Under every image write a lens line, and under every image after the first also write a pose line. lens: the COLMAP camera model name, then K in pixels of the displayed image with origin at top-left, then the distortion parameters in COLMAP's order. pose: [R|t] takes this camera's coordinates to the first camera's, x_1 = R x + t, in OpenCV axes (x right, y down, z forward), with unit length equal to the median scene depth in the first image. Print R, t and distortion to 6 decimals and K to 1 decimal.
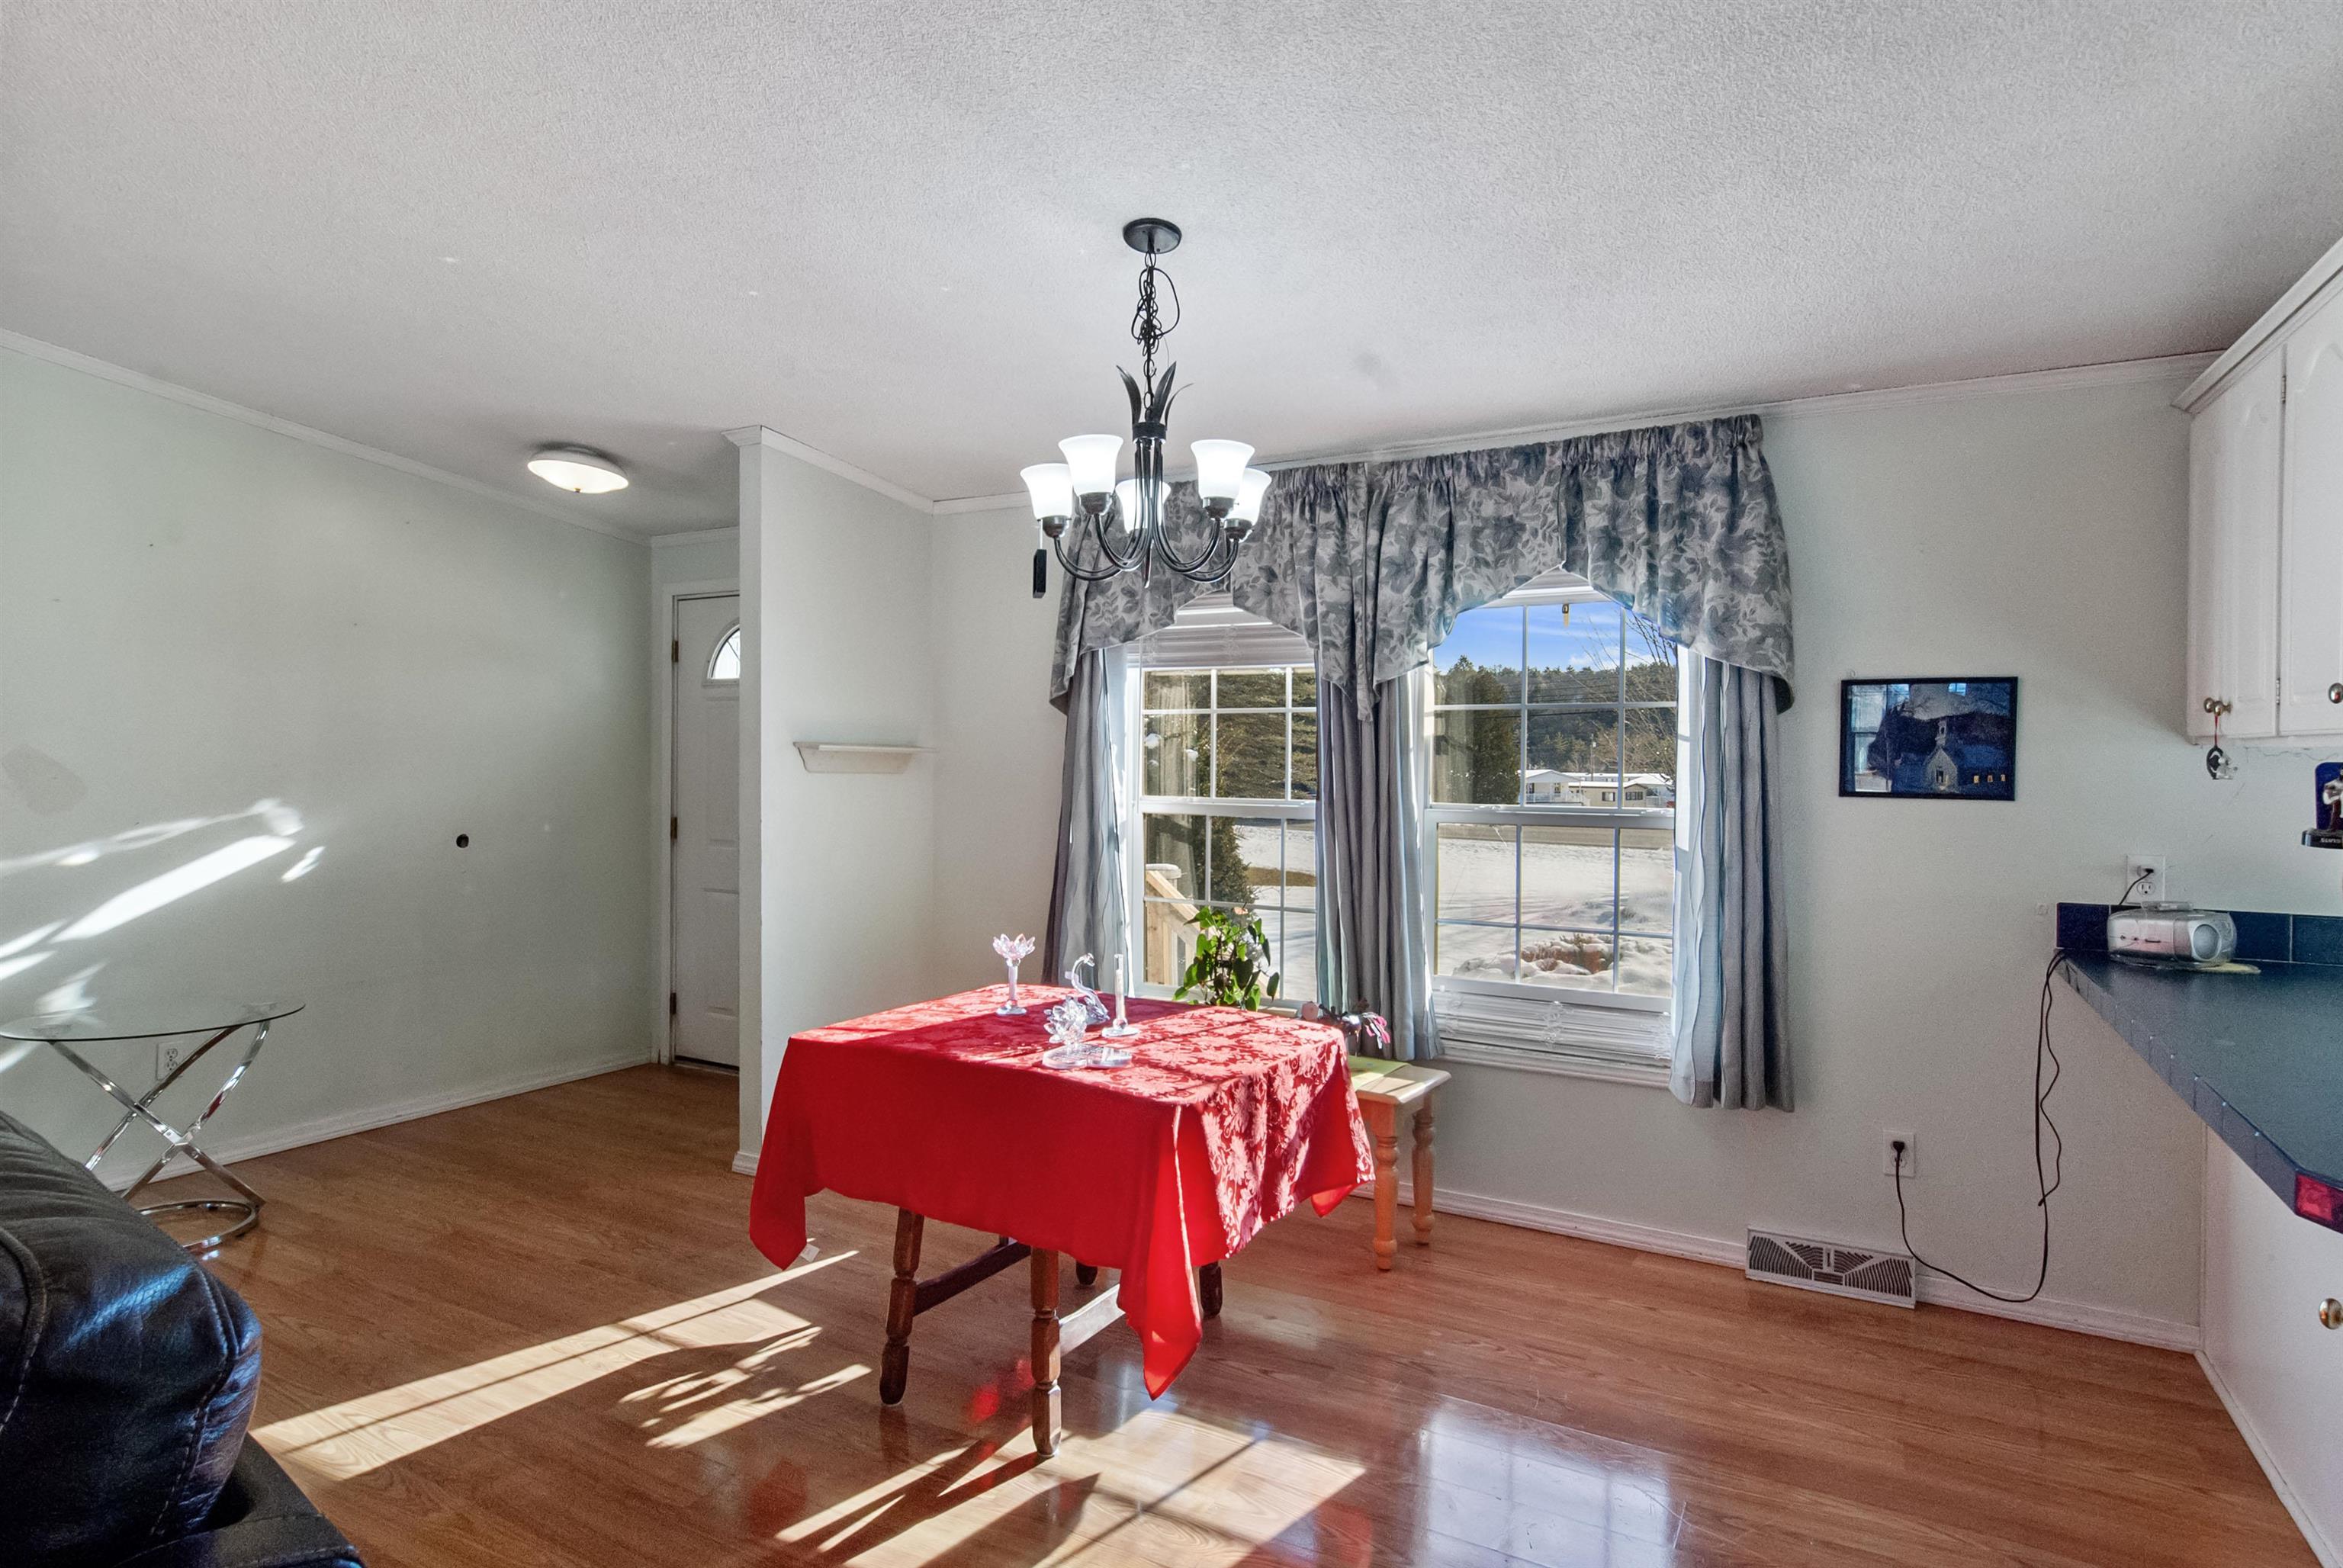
lens RADIAL K [[1264.0, 0, 1183.4], [0, 1264.0, 779.4], [0, 0, 1]] dist [-0.004165, -0.002043]
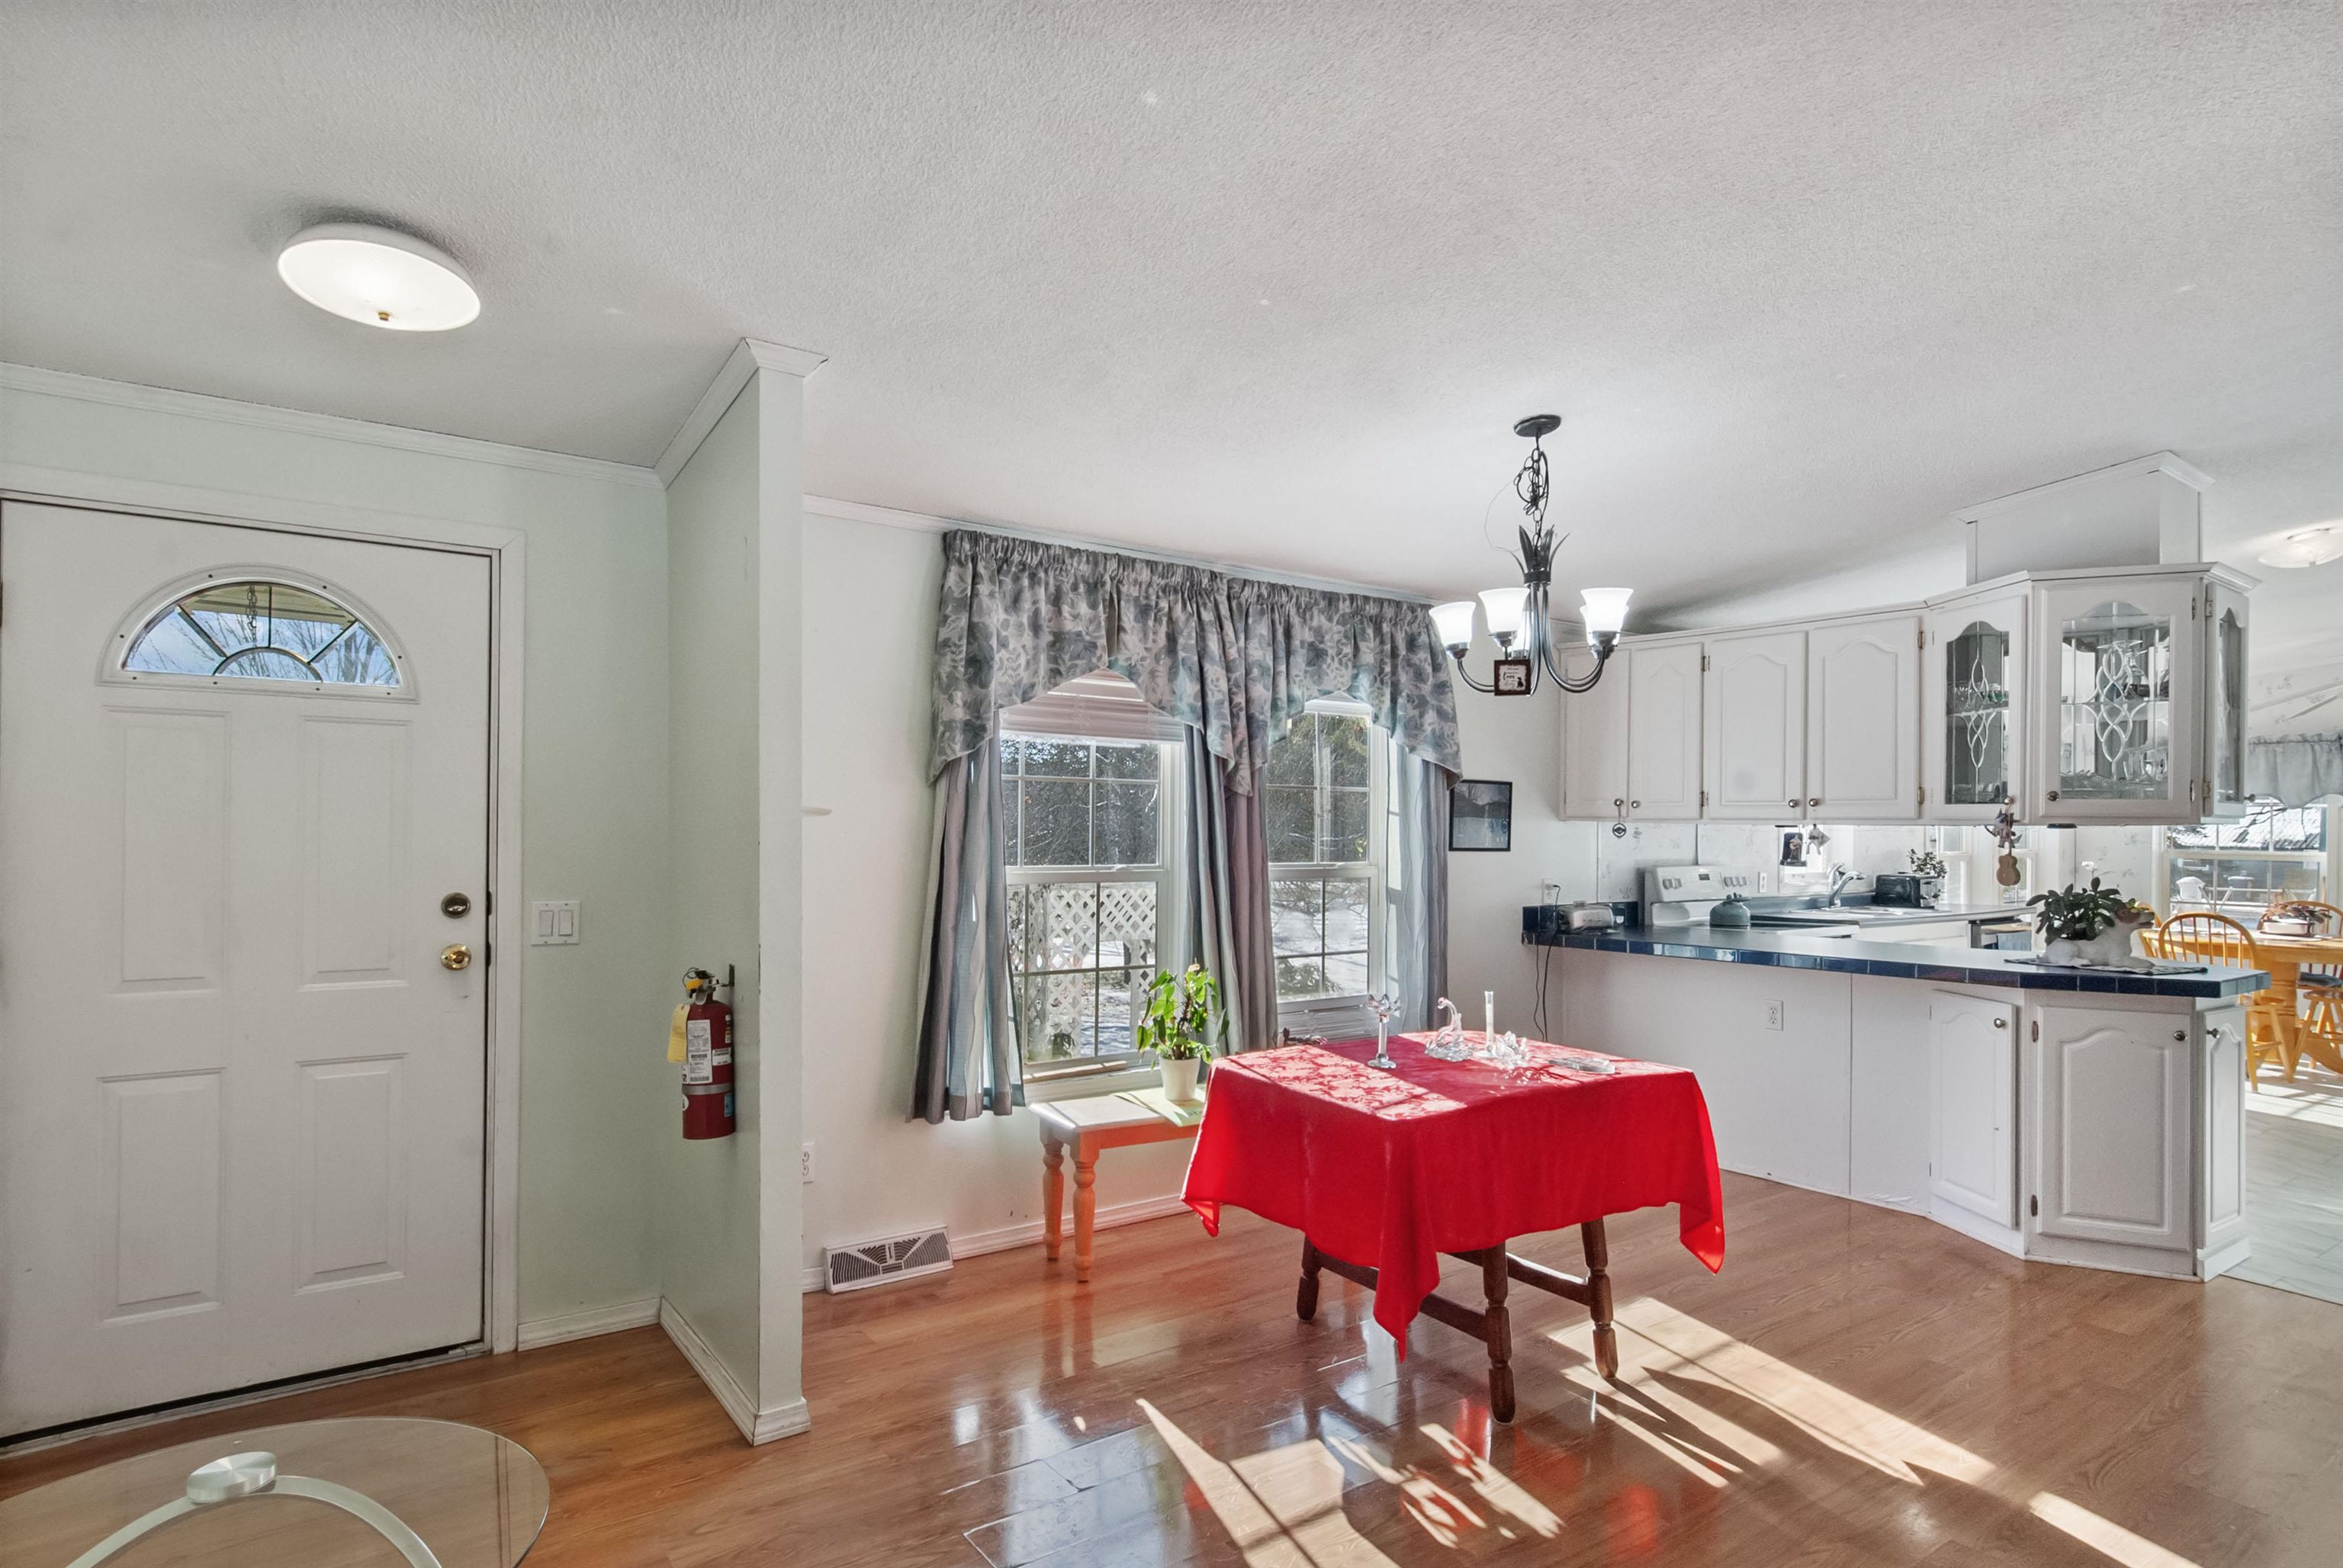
lens RADIAL K [[1199.3, 0, 1256.6], [0, 1199.3, 829.3], [0, 0, 1]] dist [0.004294, 0.000900]
pose [[0.421457, -0.000825, 0.906848, -0.943592], [0.012757, 0.999906, -0.005019, -0.009470], [-0.906759, 0.013684, 0.421428, 0.563962]]
